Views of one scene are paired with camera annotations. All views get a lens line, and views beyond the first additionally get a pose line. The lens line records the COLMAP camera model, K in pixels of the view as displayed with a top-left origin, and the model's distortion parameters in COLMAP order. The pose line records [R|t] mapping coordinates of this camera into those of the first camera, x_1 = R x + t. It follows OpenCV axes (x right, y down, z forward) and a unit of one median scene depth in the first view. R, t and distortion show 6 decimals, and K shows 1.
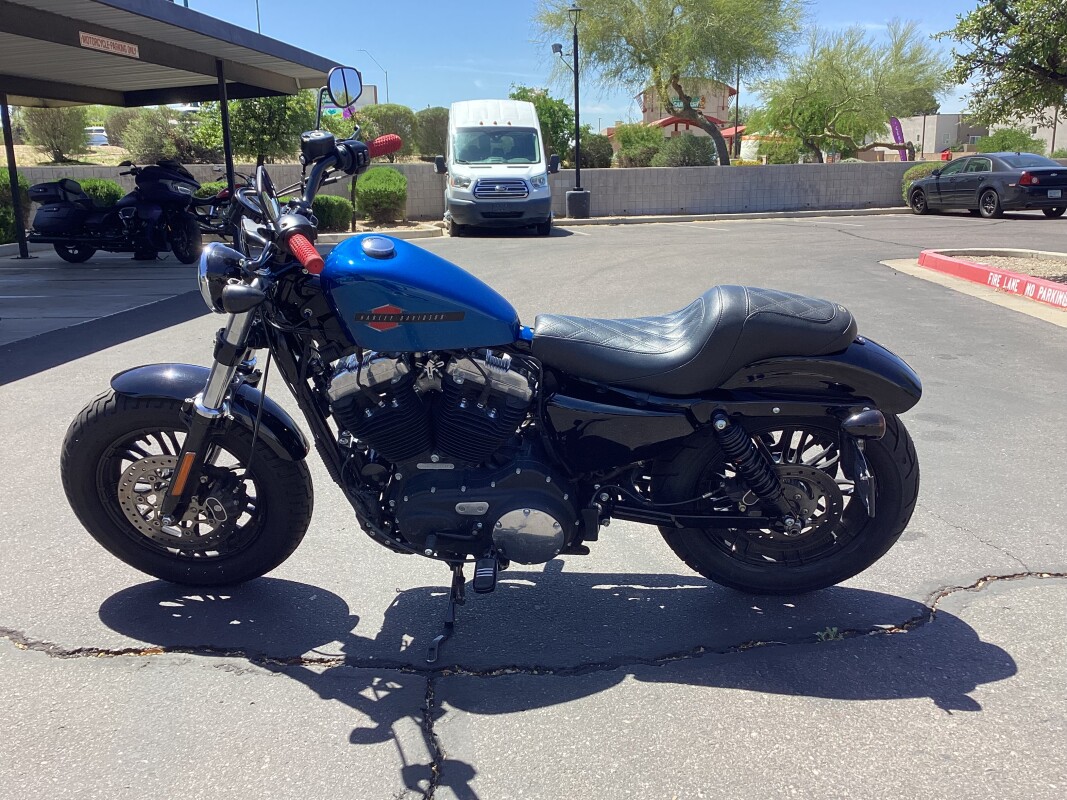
lens RADIAL K [[961.5, 0, 524.7], [0, 961.5, 410.1], [0, 0, 1]] dist [0.039258, -0.042679]
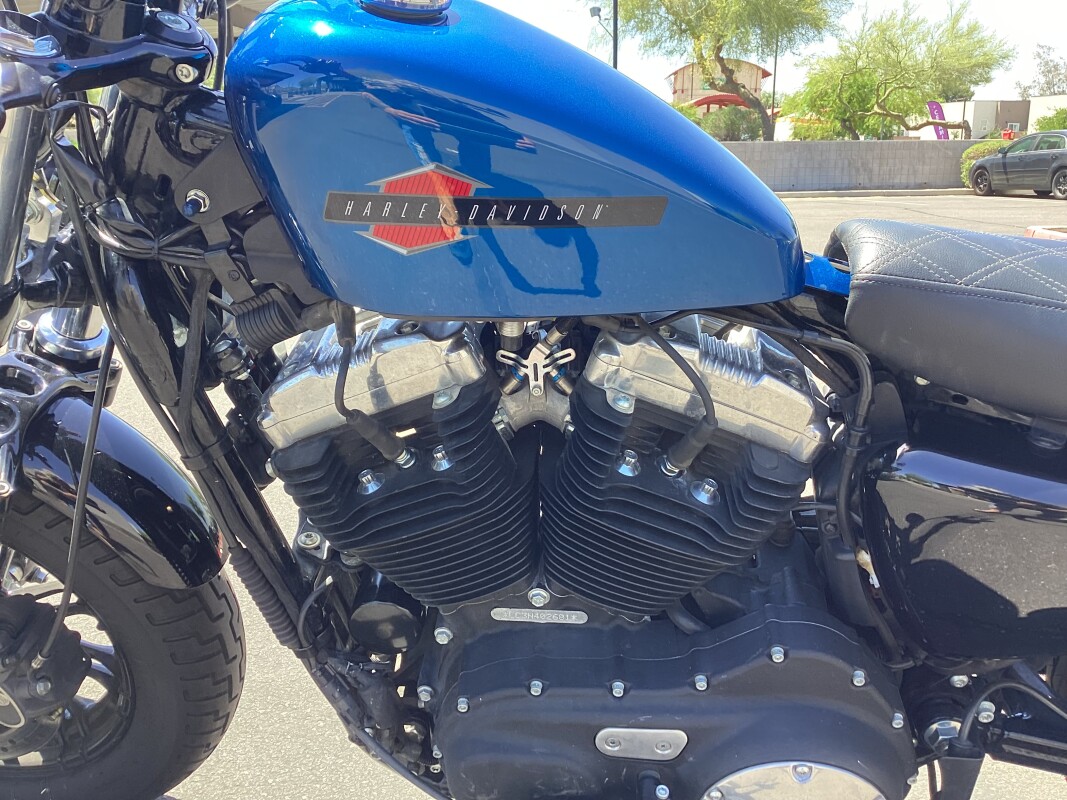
lens RADIAL K [[961.5, 0, 541.7], [0, 961.5, 391.3], [0, 0, 1]] dist [0.039258, -0.042679]
pose [[0.999850, 0.017186, -0.002354, -0.090381], [-0.017194, 0.999846, -0.003513, -0.031008], [0.002293, 0.003553, 0.999991, 0.595497]]
